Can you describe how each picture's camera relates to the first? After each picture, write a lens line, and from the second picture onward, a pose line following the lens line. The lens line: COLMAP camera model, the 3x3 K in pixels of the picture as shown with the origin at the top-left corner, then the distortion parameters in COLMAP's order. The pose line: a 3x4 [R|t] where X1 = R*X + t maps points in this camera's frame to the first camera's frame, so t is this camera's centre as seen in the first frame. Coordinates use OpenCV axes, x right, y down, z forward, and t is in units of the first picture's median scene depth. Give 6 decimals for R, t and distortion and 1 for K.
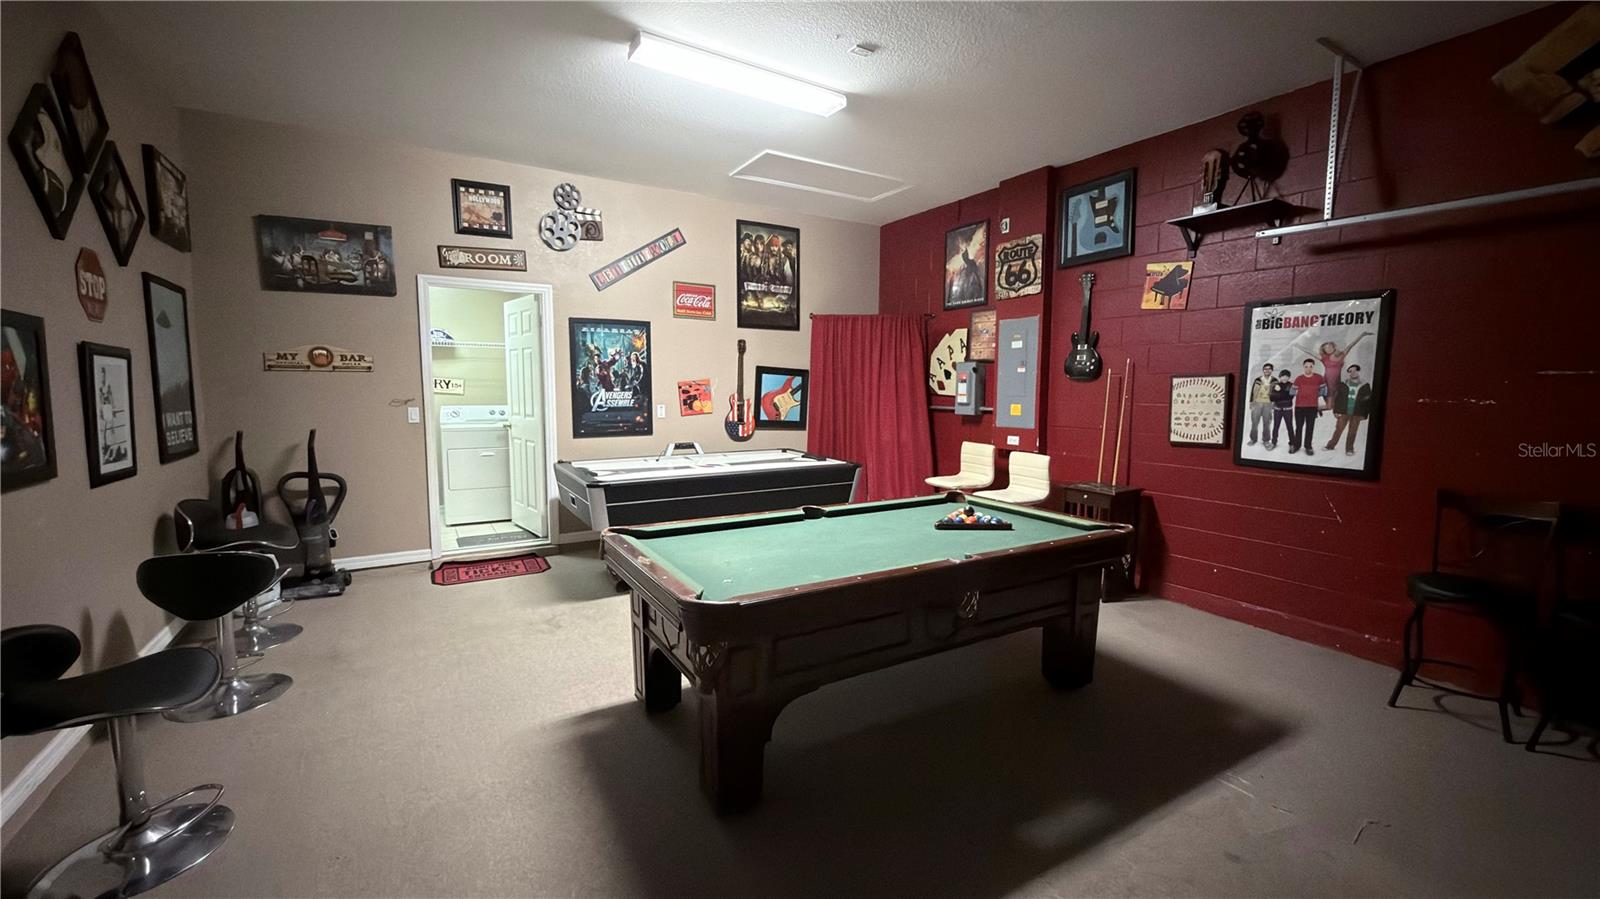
lens RADIAL K [[640.7, 0, 800.0], [0, 640.7, 449.5], [0, 0, 1]] dist [0.000861, -0.000668]
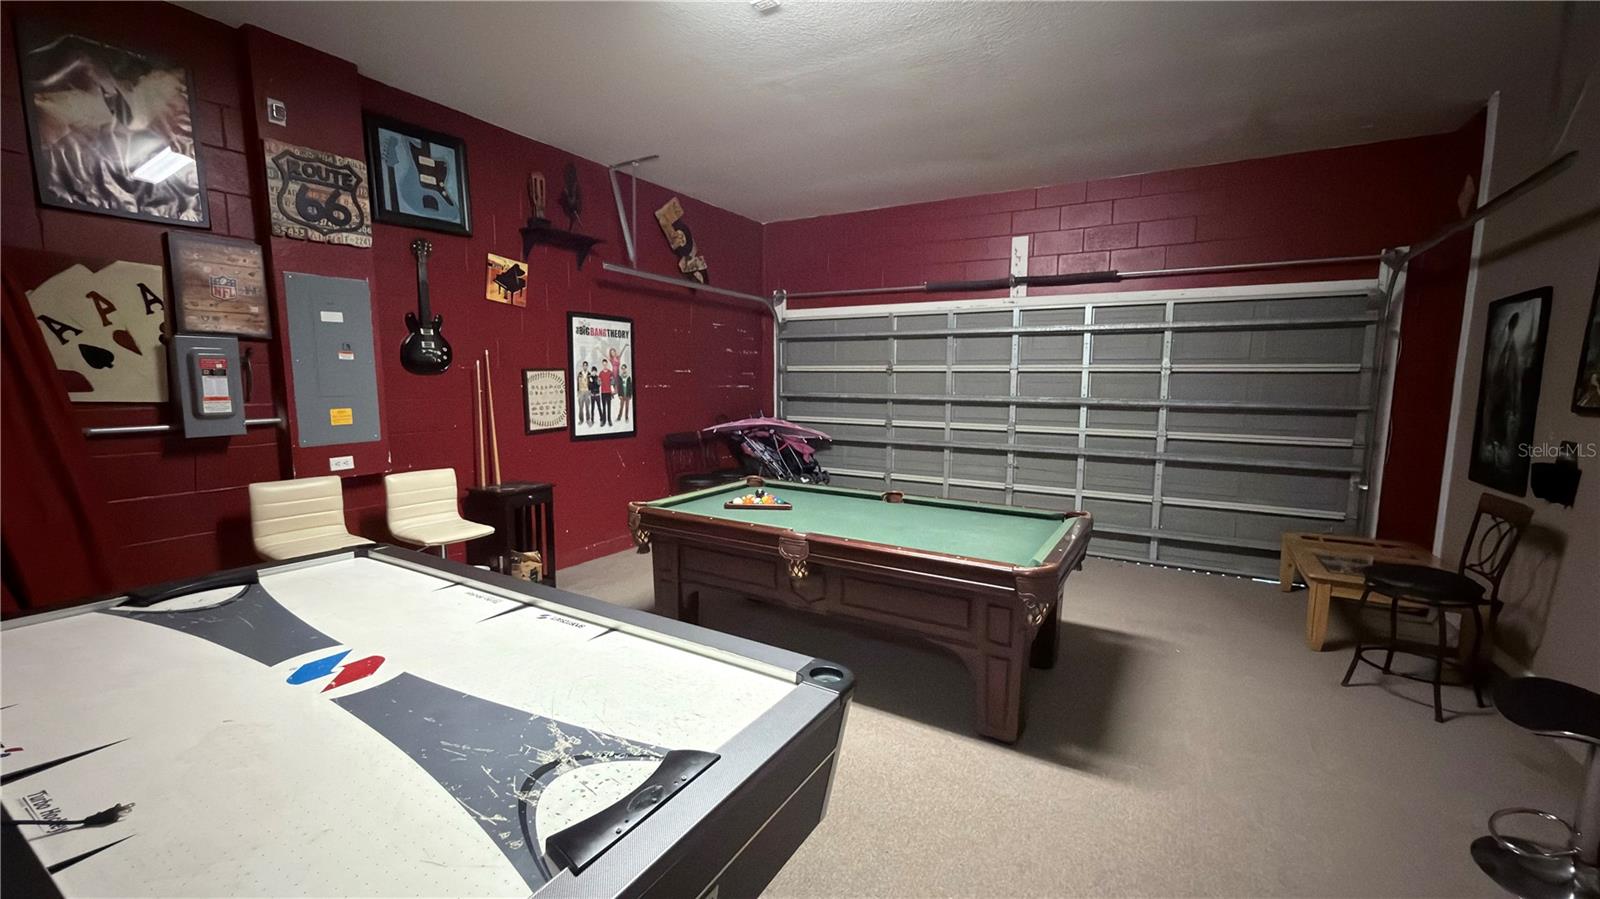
lens RADIAL K [[640.7, 0, 800.0], [0, 640.7, 449.5], [0, 0, 1]] dist [0.000861, -0.000668]
pose [[-0.476191, -0.111220, 0.872280, -0.584541], [0.078565, 0.982621, 0.168179, -0.128567], [-0.875825, 0.148616, -0.459177, 1.120542]]
